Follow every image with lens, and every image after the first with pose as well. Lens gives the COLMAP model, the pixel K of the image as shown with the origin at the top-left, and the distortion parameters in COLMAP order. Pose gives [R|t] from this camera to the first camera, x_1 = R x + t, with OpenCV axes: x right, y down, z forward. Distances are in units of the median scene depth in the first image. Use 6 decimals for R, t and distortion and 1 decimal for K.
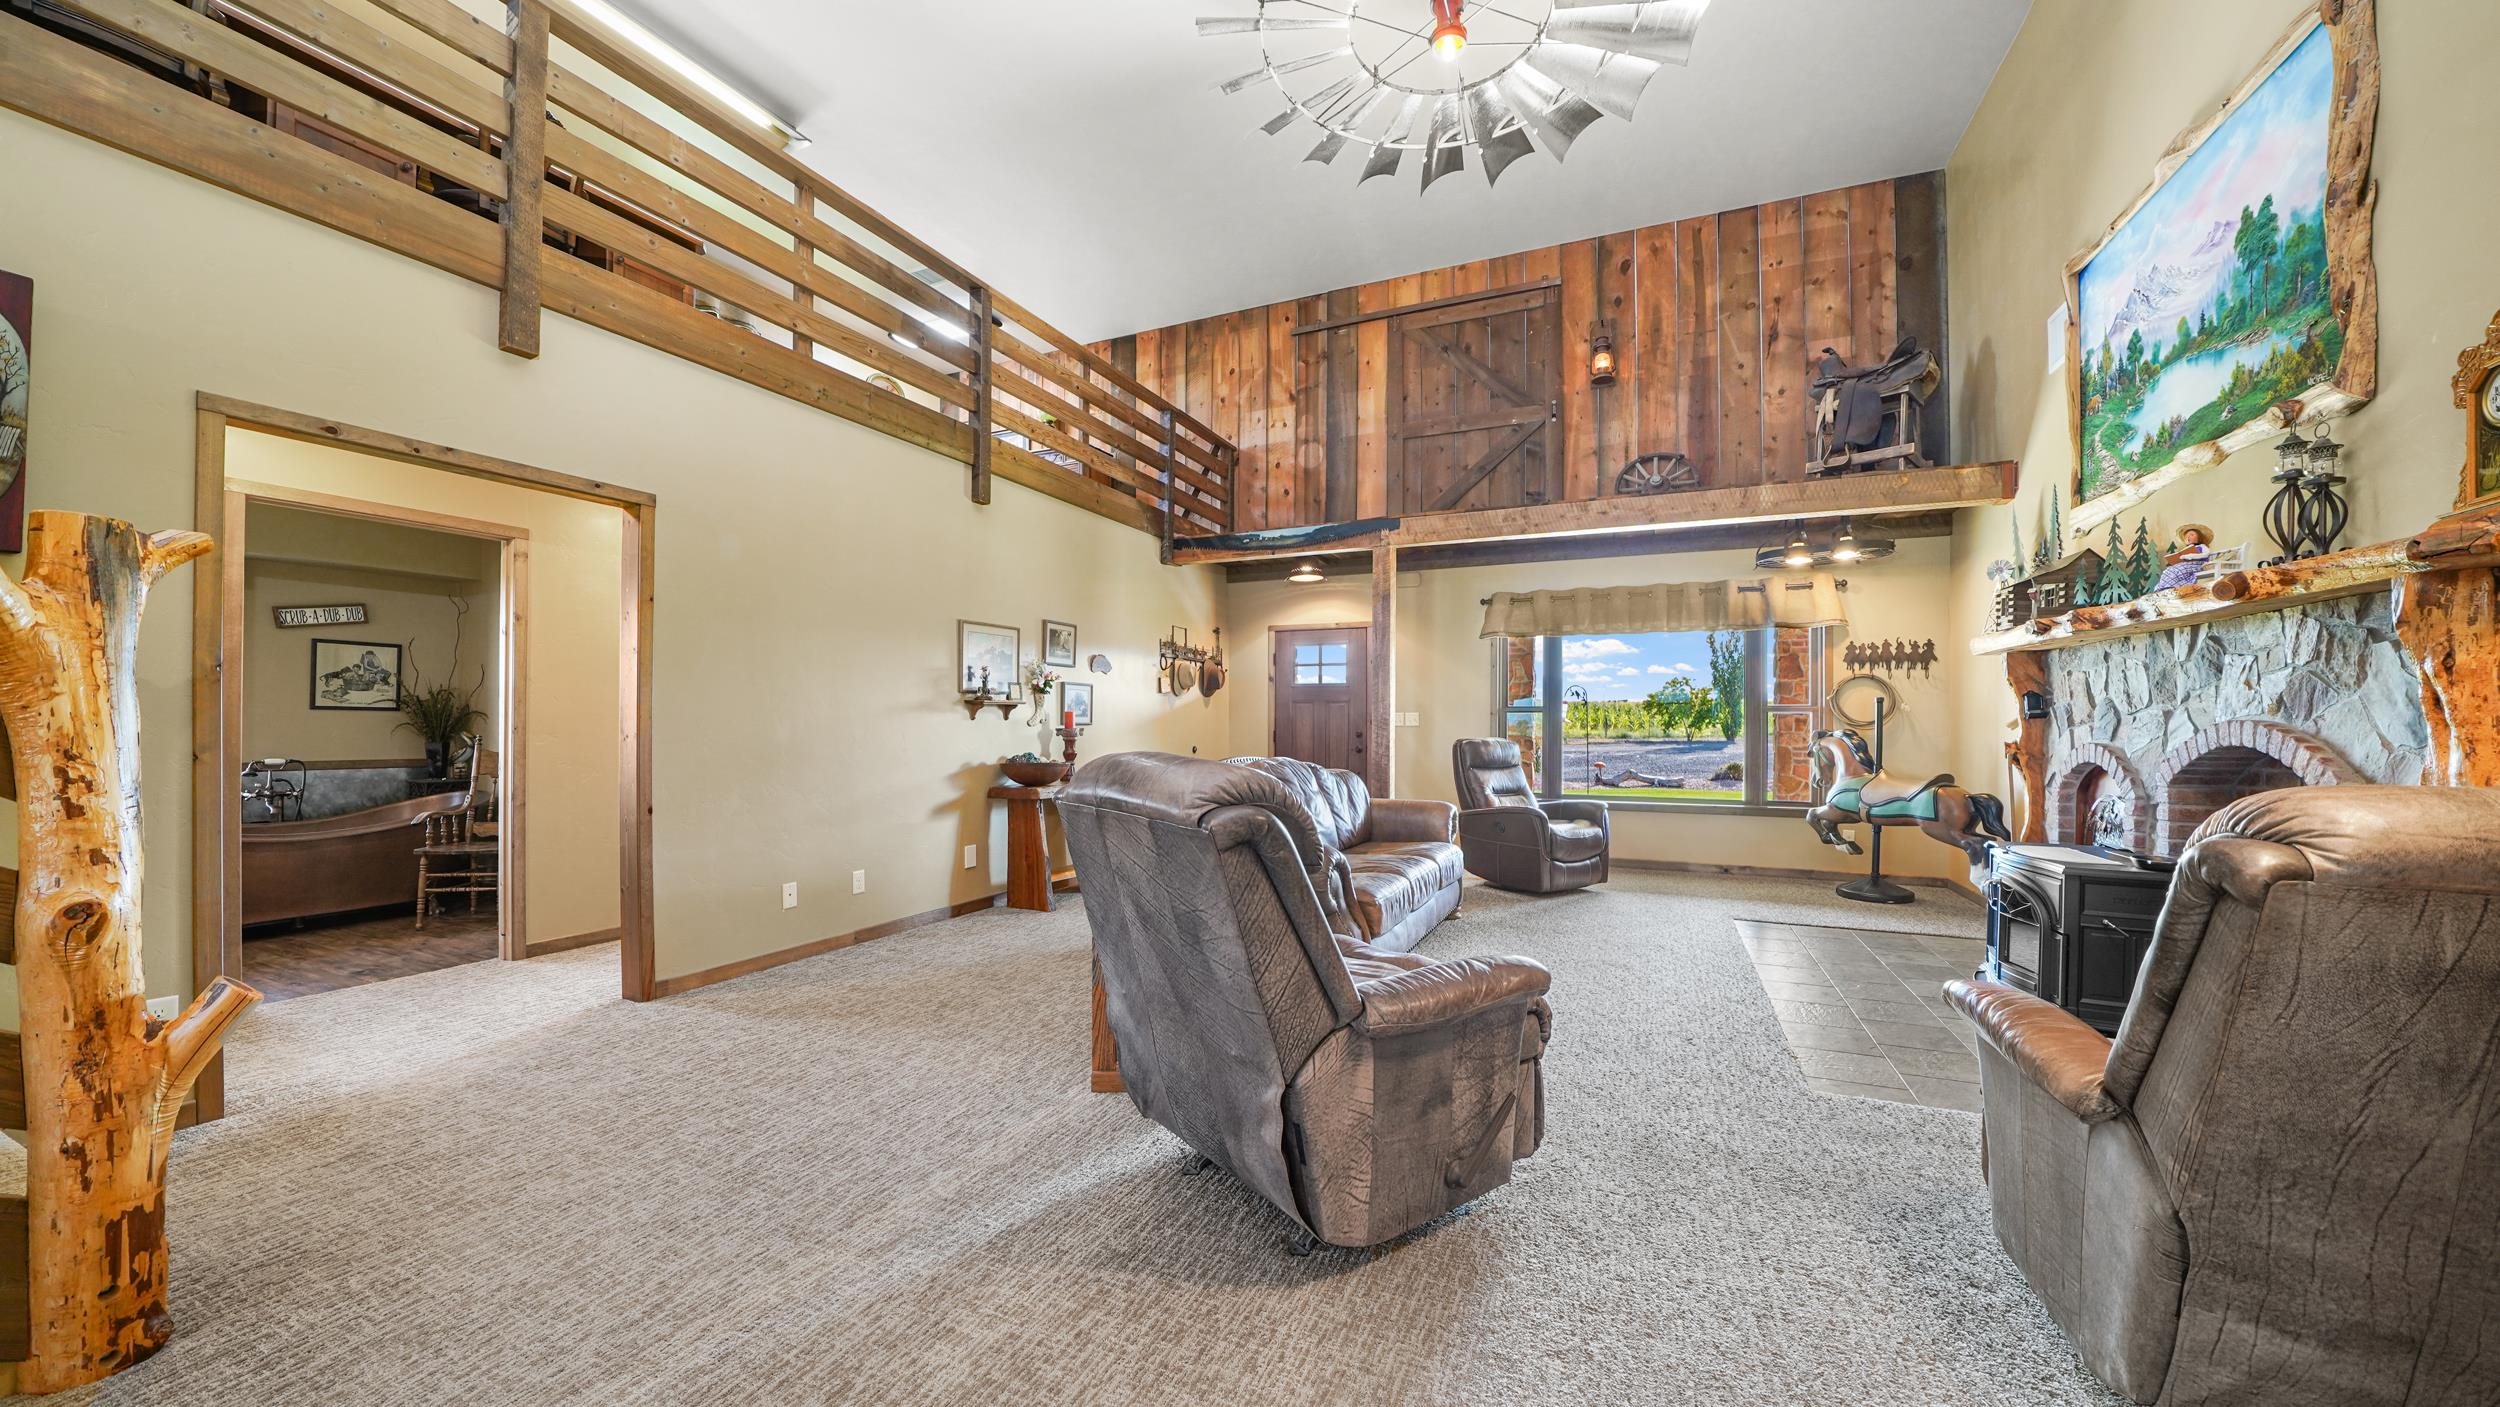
lens RADIAL K [[879.4, 0, 1263.9], [0, 879.4, 714.9], [0, 0, 1]] dist [-0.011425, 0.000002]
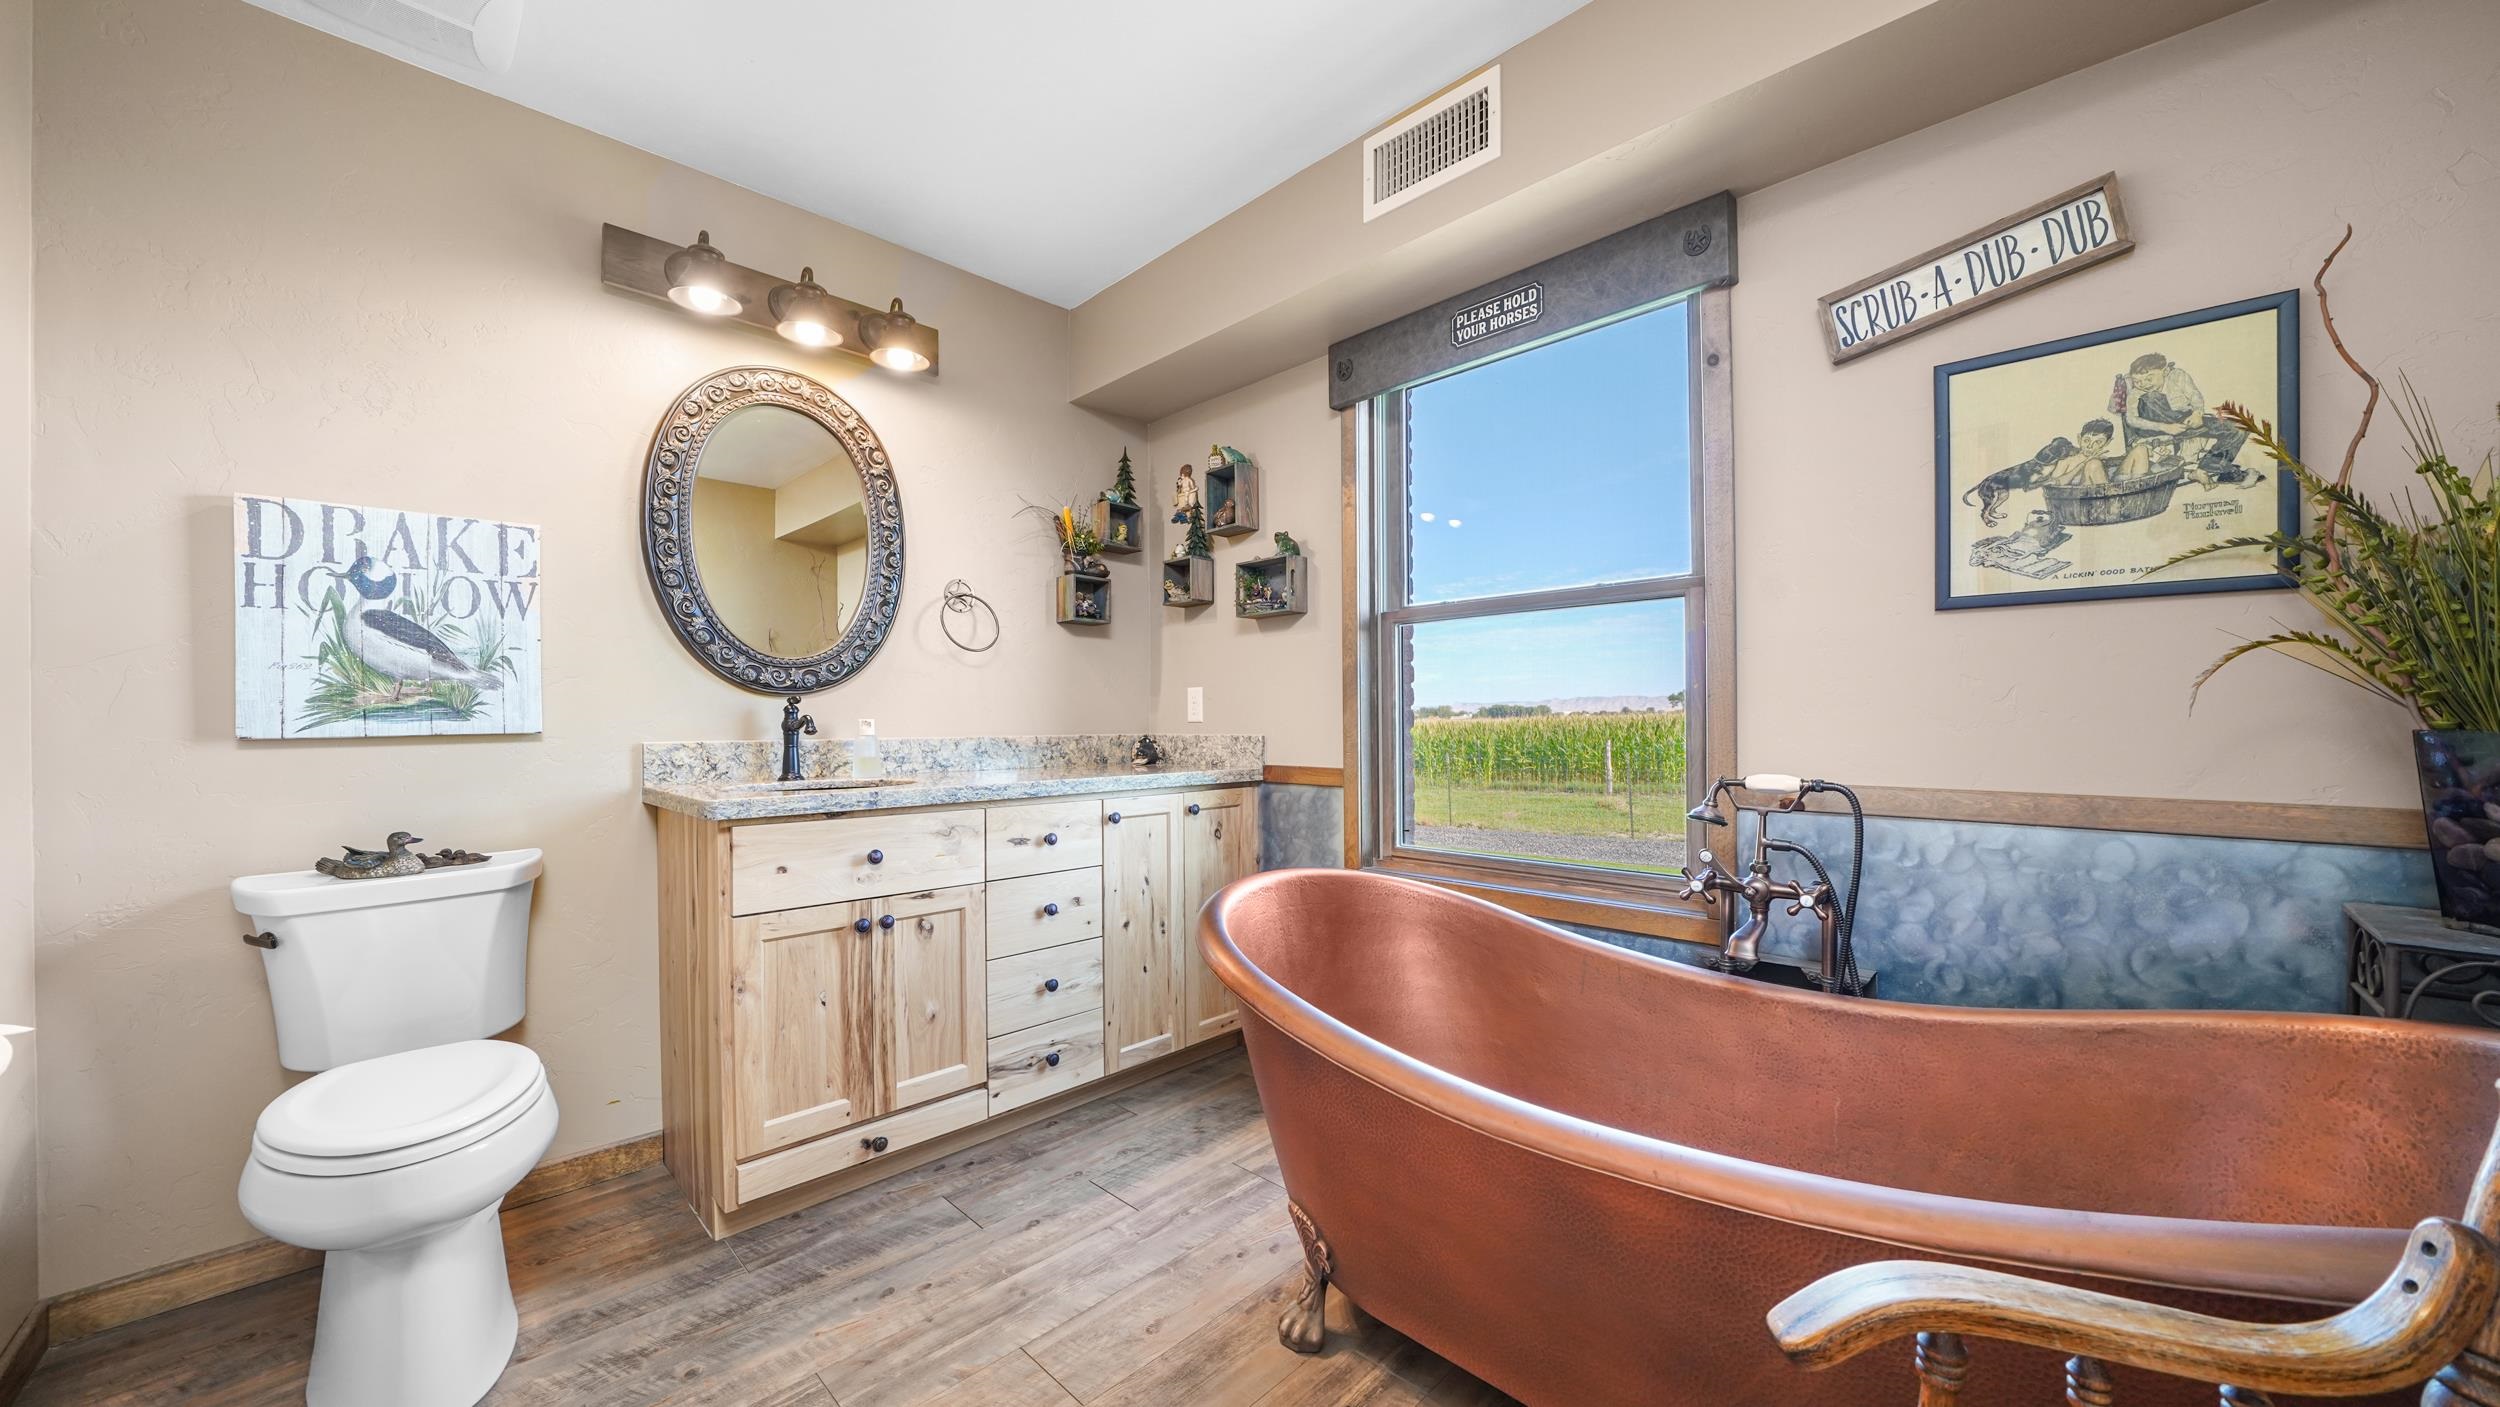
lens RADIAL K [[878.6, 0, 1250.0], [0, 878.6, 703.5], [0, 0, 1]] dist [-0.000724, -0.000006]
pose [[-0.360797, -0.003726, -0.932637, -0.719261], [0.015254, 0.999835, -0.009895, 0.023869], [0.932520, -0.017796, -0.360680, 0.866361]]
